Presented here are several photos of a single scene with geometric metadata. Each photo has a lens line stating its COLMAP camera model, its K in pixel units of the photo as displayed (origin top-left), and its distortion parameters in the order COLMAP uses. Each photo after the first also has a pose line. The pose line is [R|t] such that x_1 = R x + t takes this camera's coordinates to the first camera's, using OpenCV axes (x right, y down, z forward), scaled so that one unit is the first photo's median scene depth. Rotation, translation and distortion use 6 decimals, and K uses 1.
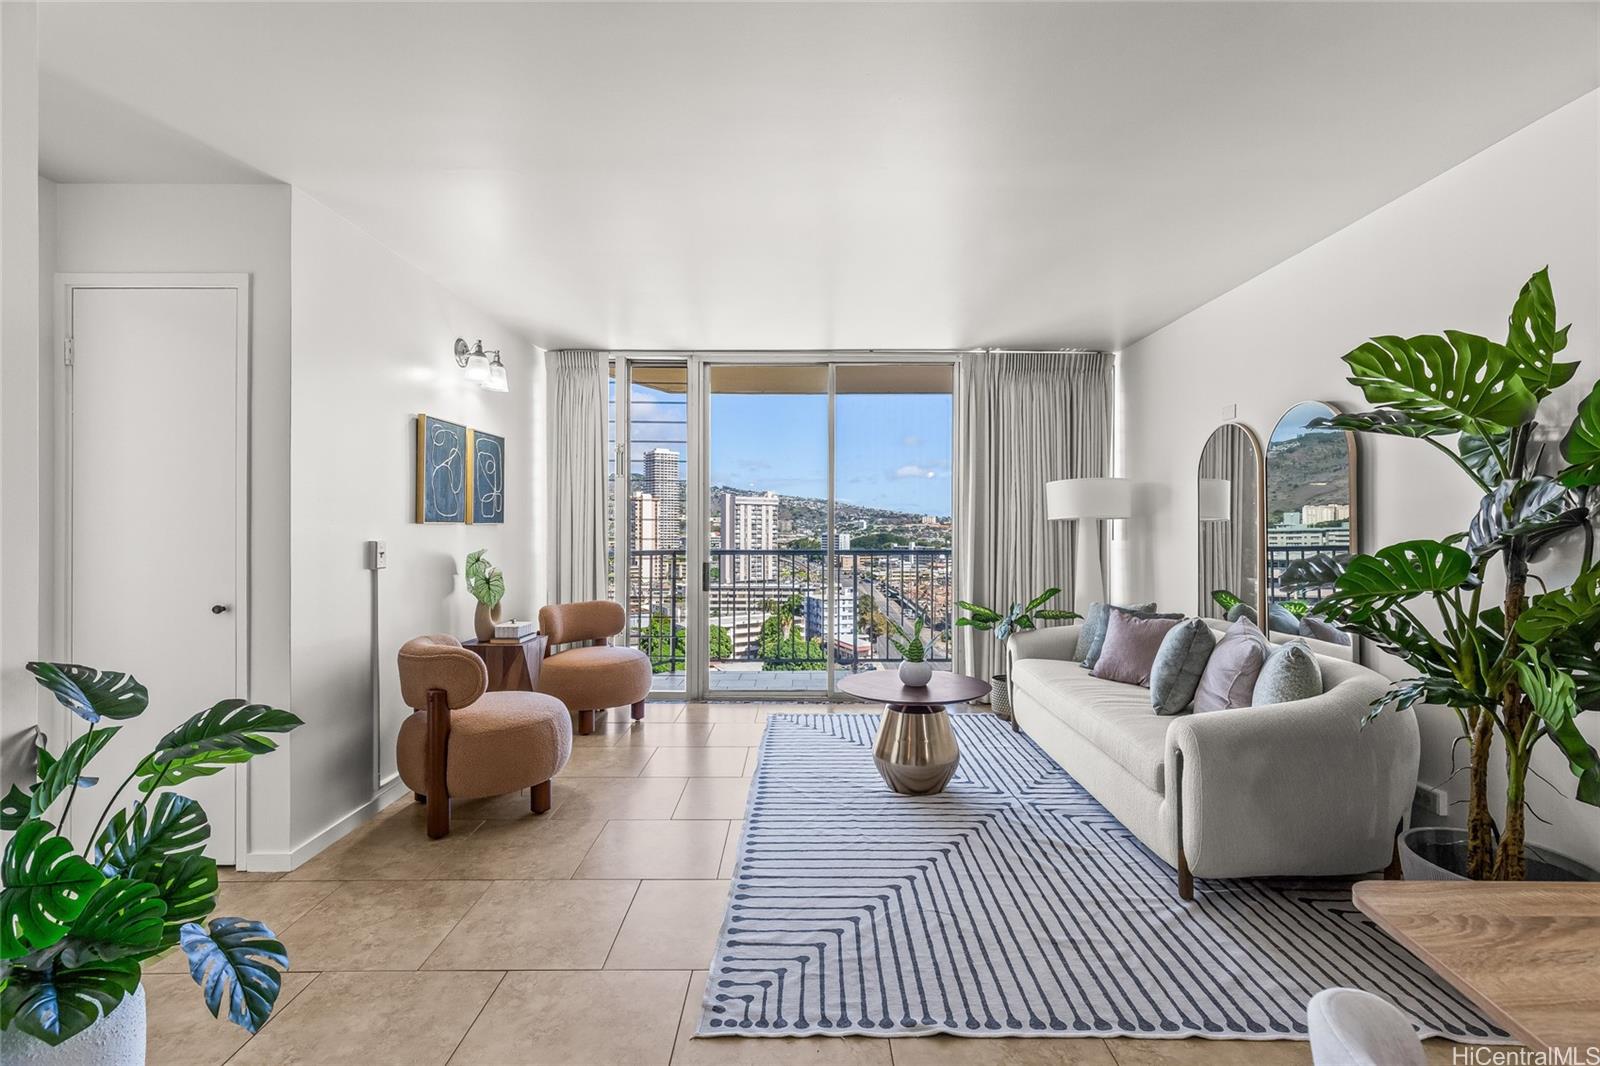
lens RADIAL K [[721.1, 0, 803.0], [0, 721.1, 525.7], [0, 0, 1]] dist [0.005892, -0.000905]
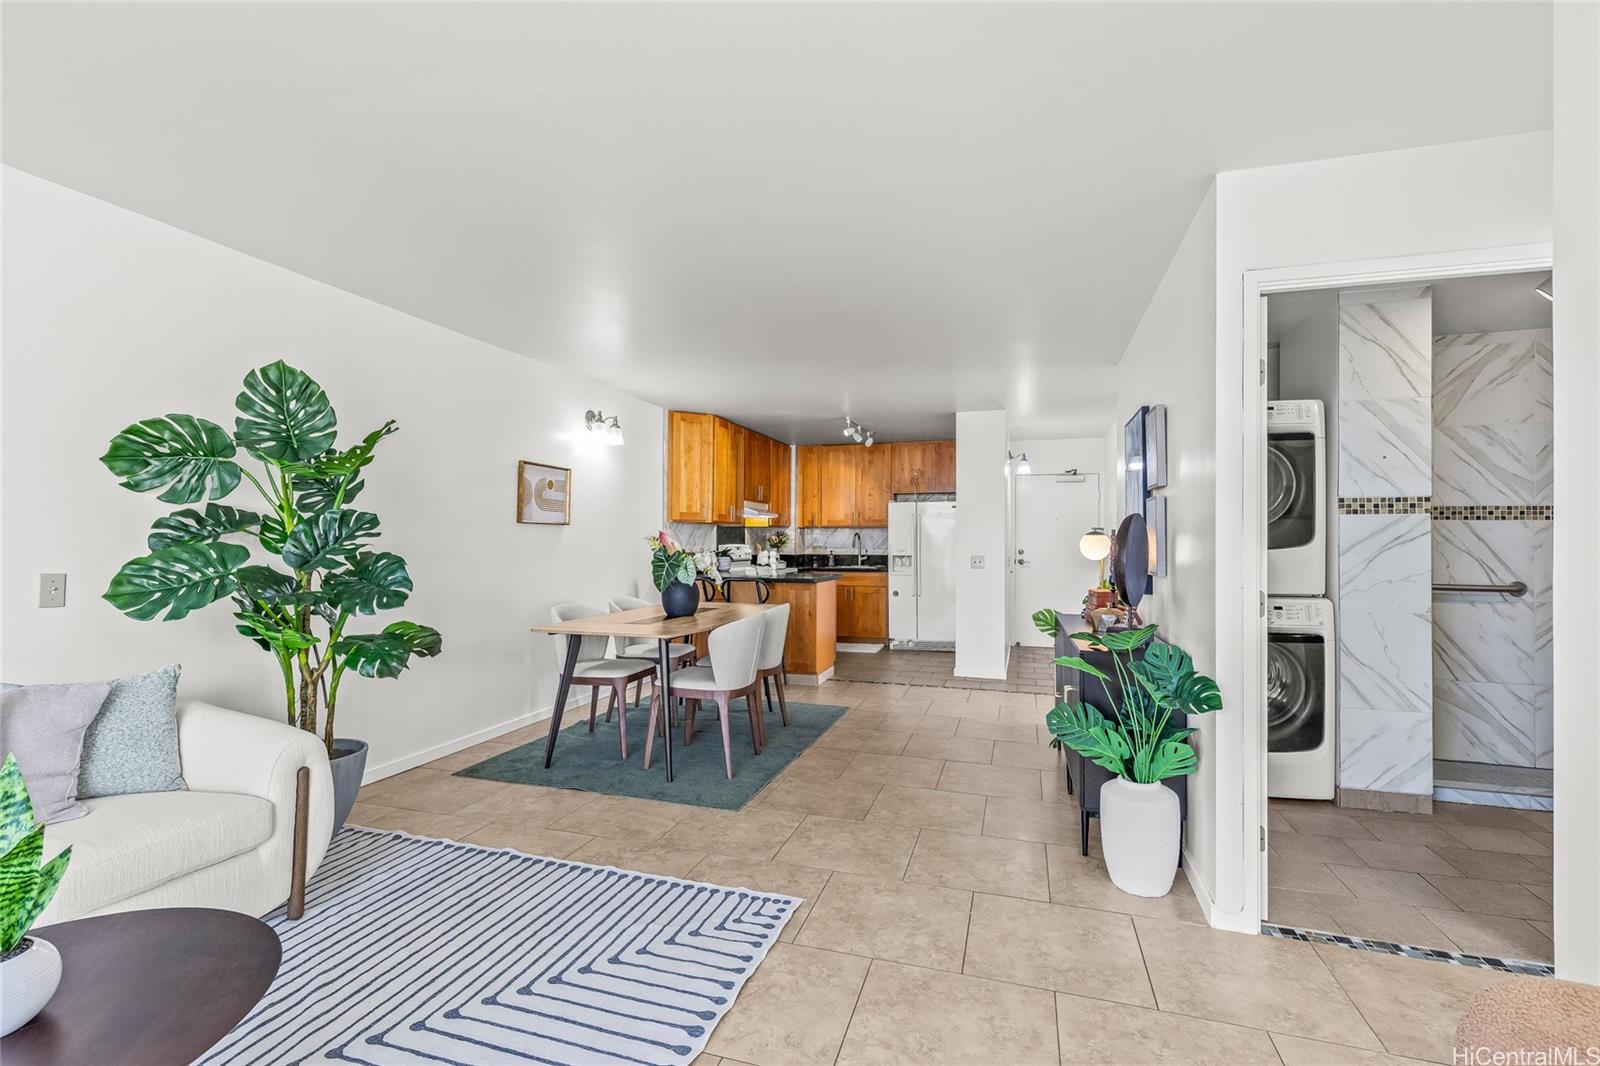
lens RADIAL K [[721.1, 0, 799.4], [0, 721.1, 536.7], [0, 0, 1]] dist [0.005892, -0.000905]
pose [[-0.955798, -0.006355, 0.293954, -0.246543], [-0.007756, 0.999963, -0.003598, -0.002091], [-0.293921, -0.005719, -0.955813, 1.045750]]
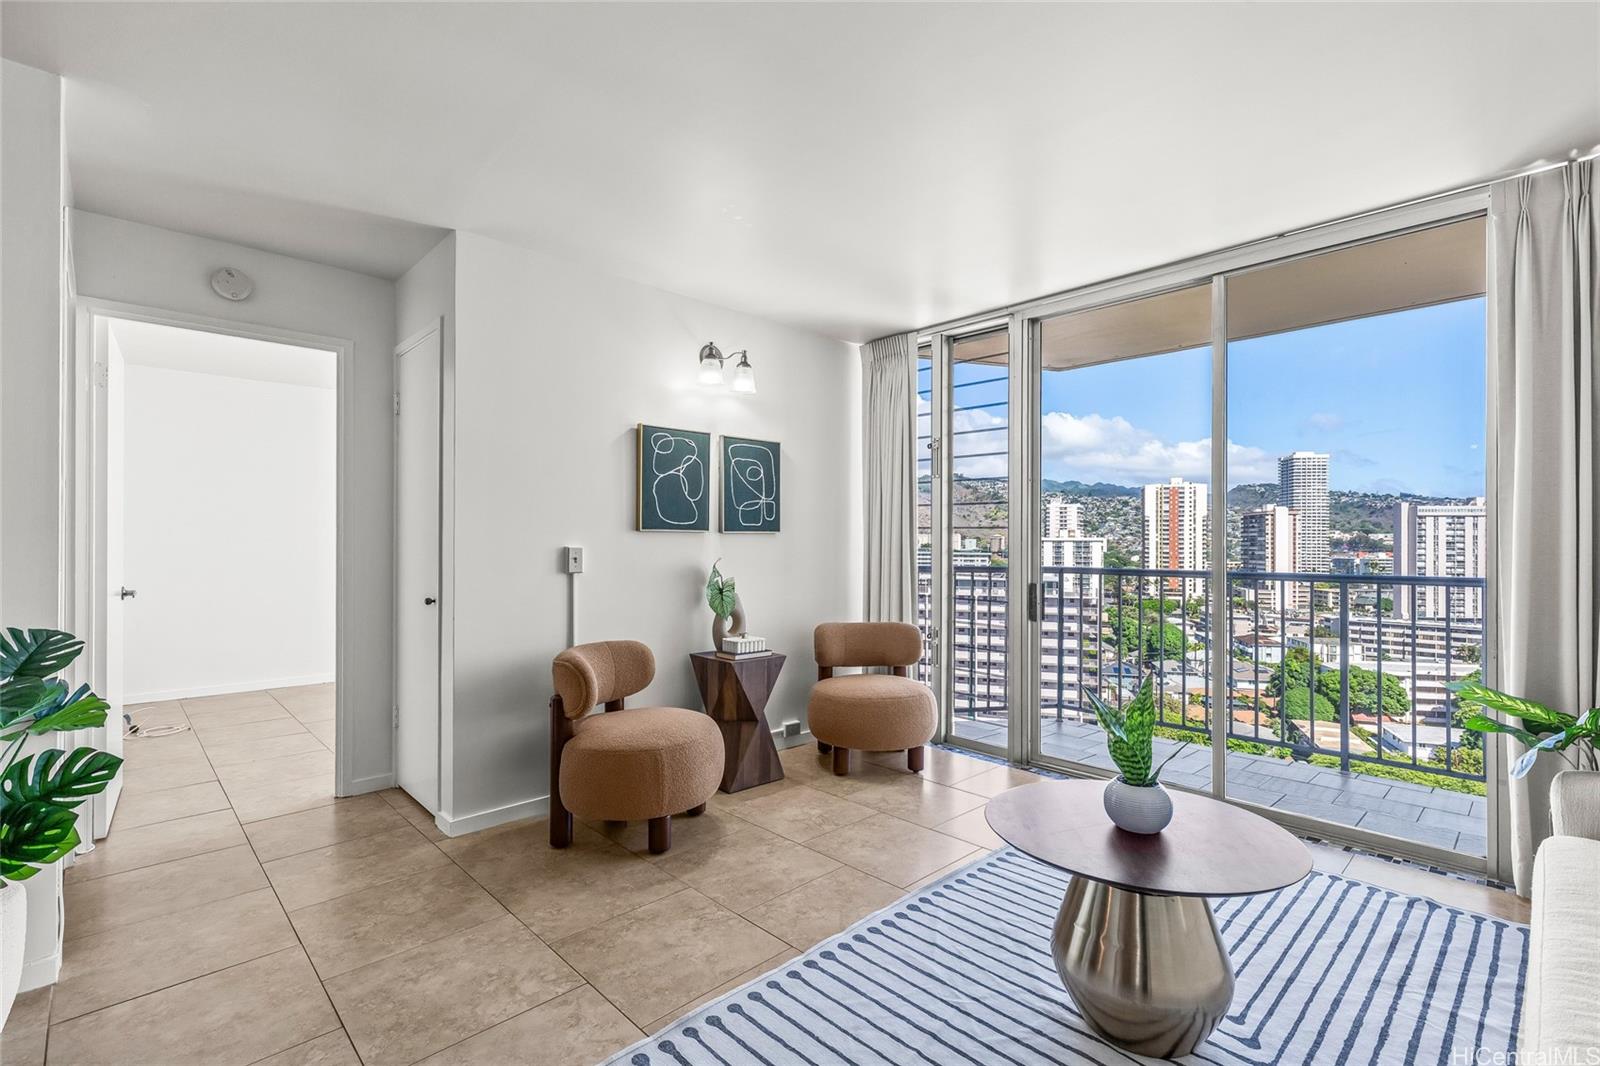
lens RADIAL K [[721.1, 0, 806.6], [0, 721.1, 539.6], [0, 0, 1]] dist [0.005892, -0.000905]
pose [[0.698141, -0.004059, -0.715948, 0.317257], [-0.000551, 0.999981, -0.006206, 0.012598], [0.715960, 0.004727, 0.698126, 0.399047]]
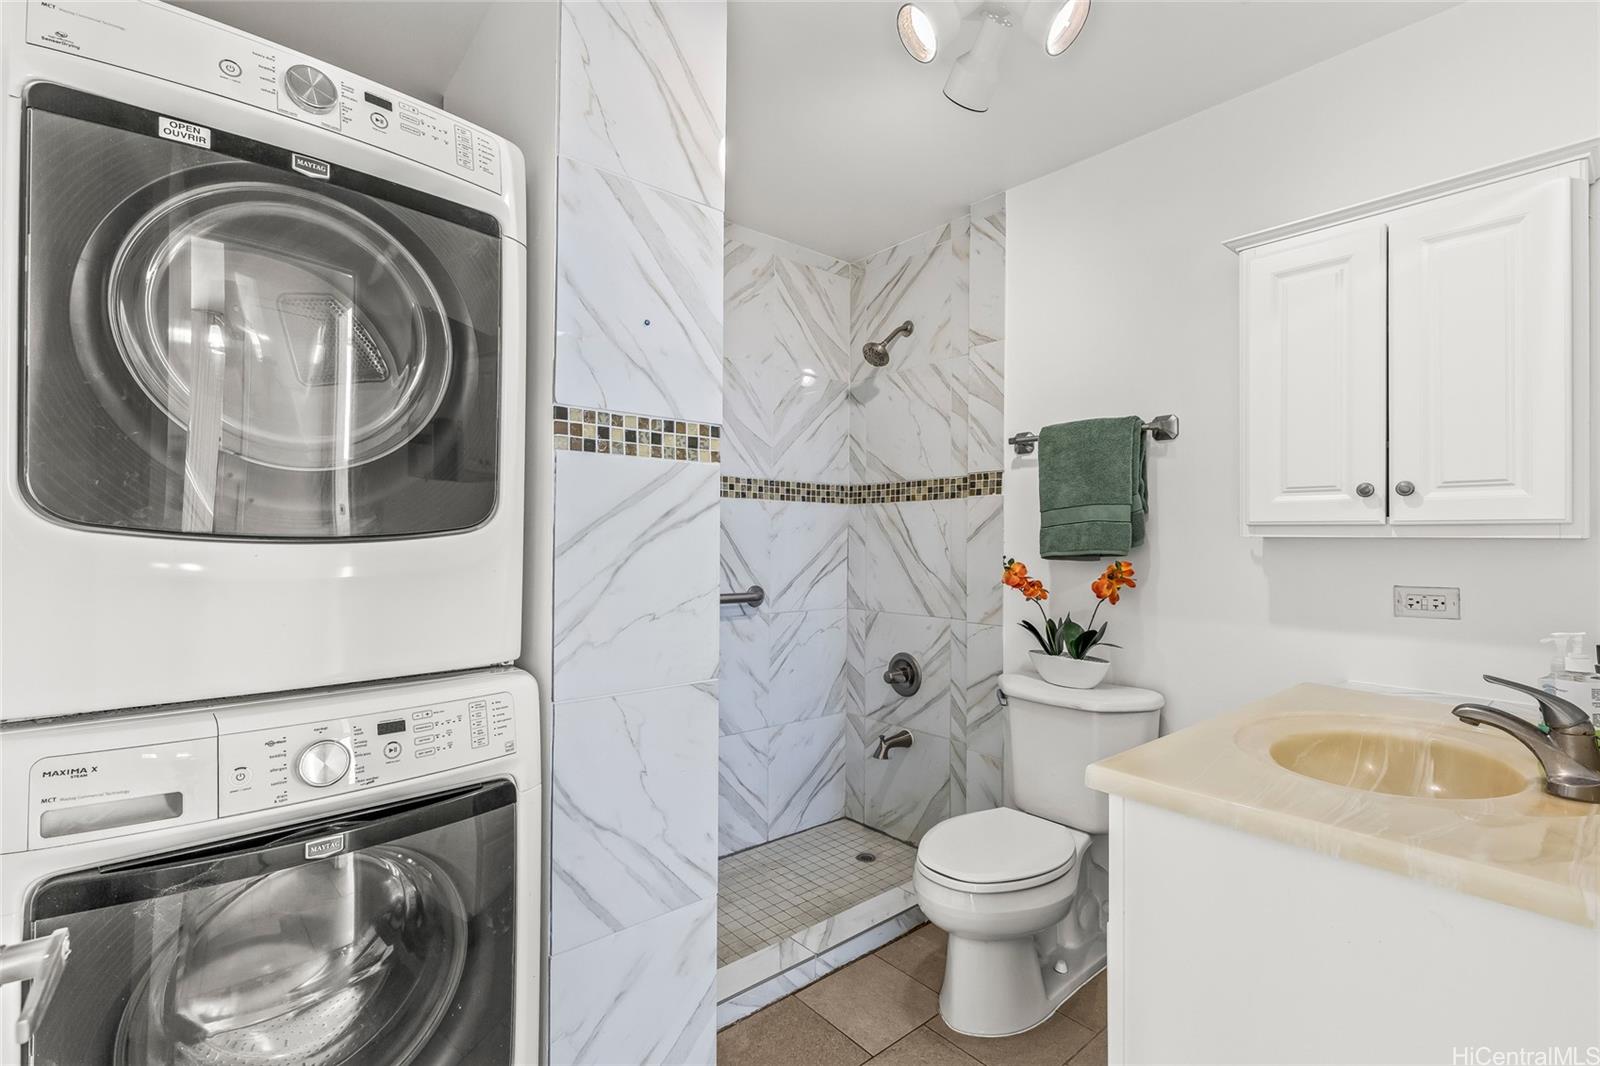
lens RADIAL K [[721.1, 0, 804.9], [0, 721.1, 528.3], [0, 0, 1]] dist [0.005892, -0.000905]
pose [[-0.761435, -0.019209, -0.647957, -0.483349], [-0.011703, 0.999805, -0.015886, 0.003196], [0.648136, -0.004513, -0.761511, 0.352498]]
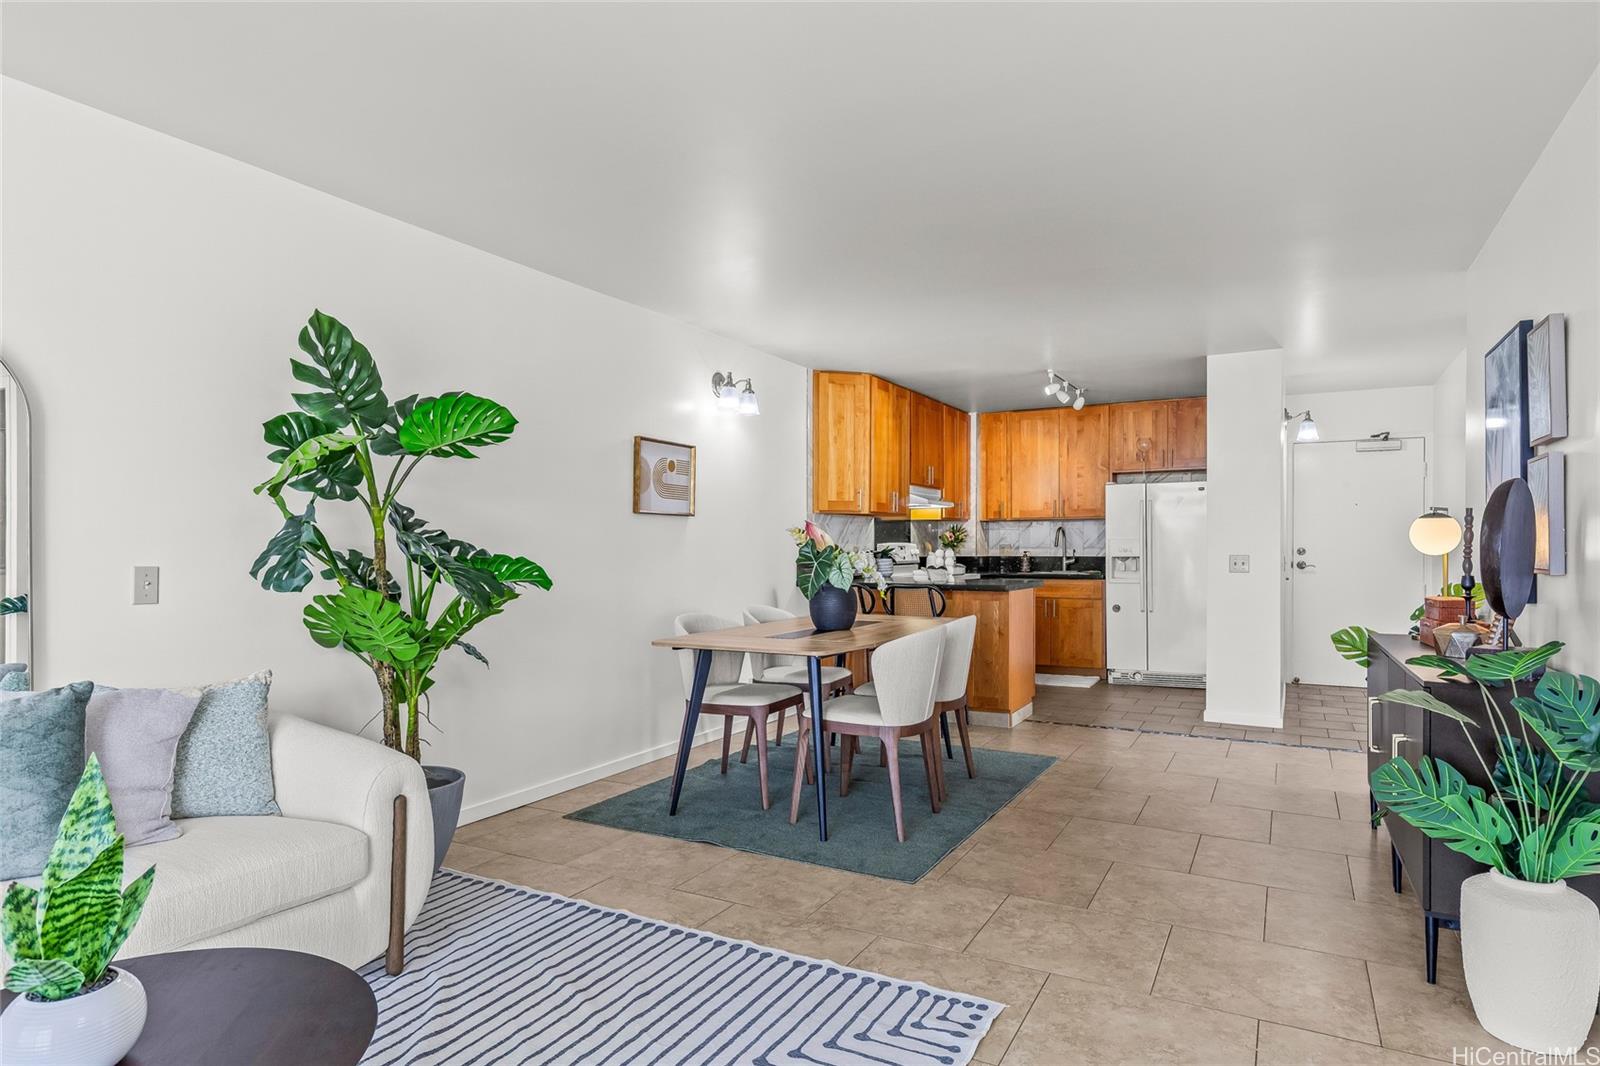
lens RADIAL K [[919.0, 0, 791.2], [0, 919.0, 554.5], [0, 0, 1]] dist [0.008853, -0.002862]
pose [[-0.878946, -0.007545, 0.476861, -0.226899], [-0.000643, 0.999893, 0.014636, 0.009941], [-0.476921, 0.012557, -0.878857, 1.028063]]
